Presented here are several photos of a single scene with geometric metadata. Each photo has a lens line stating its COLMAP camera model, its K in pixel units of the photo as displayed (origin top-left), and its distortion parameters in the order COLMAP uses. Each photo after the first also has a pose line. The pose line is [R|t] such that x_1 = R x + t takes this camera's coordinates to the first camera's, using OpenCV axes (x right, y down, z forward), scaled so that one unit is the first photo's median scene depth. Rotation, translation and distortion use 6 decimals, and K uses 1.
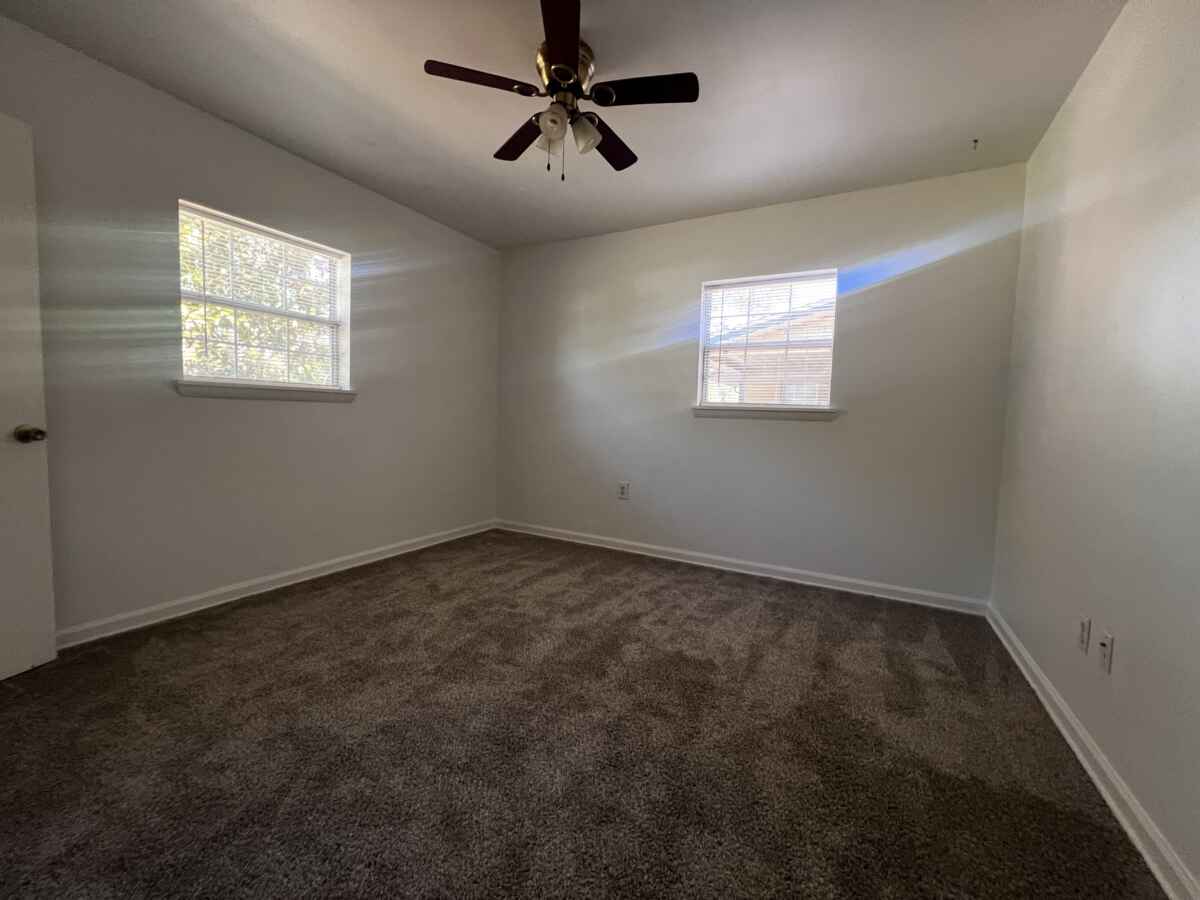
lens RADIAL K [[478.7, 0, 602.9], [0, 478.7, 448.7], [0, 0, 1]] dist [-0.001107, -0.000058]
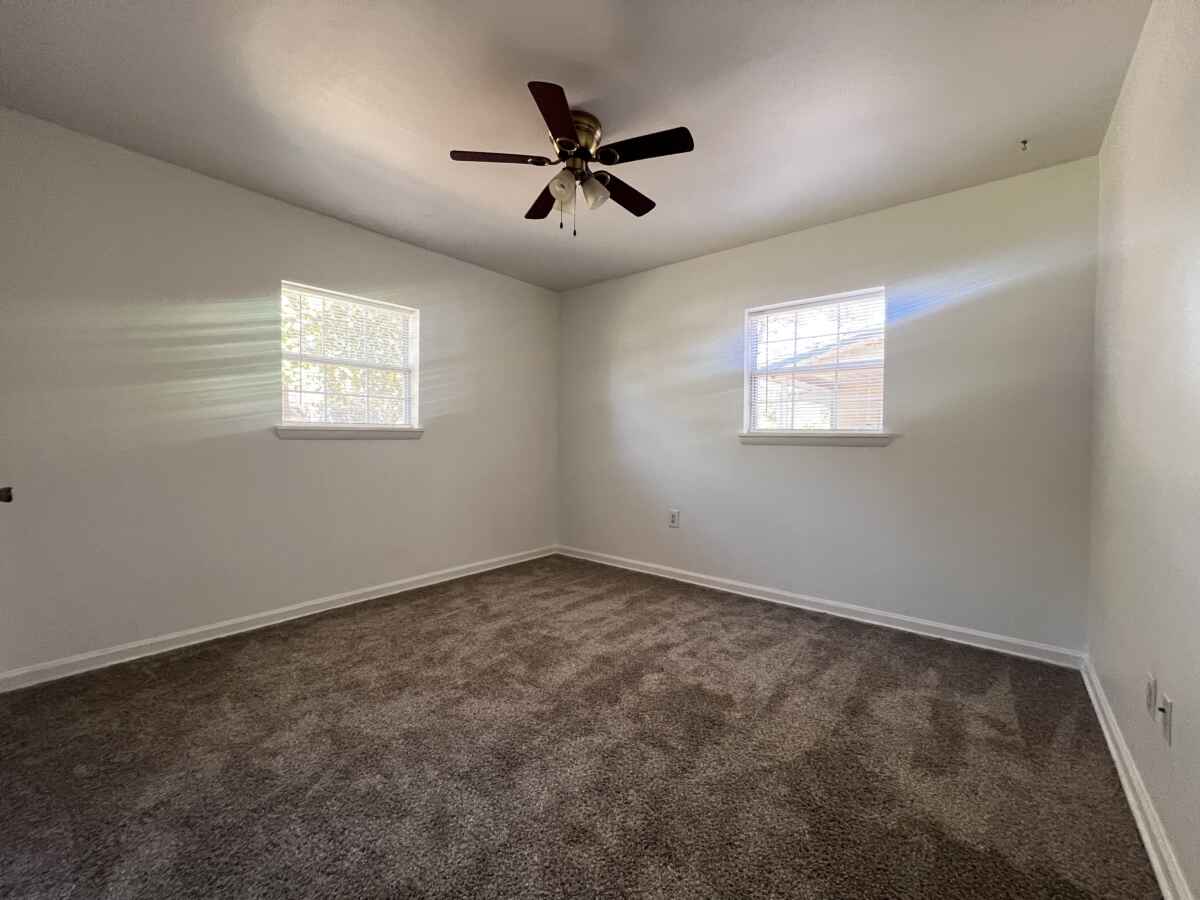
lens RADIAL K [[471.0, 0, 582.7], [0, 471.0, 452.5], [0, 0, 1]] dist [-0.002529, 0.000174]
pose [[0.981369, -0.019848, -0.191103, 0.130206], [0.010640, 0.998738, -0.049090, -0.013124], [0.191836, 0.046142, 0.980342, -0.027754]]
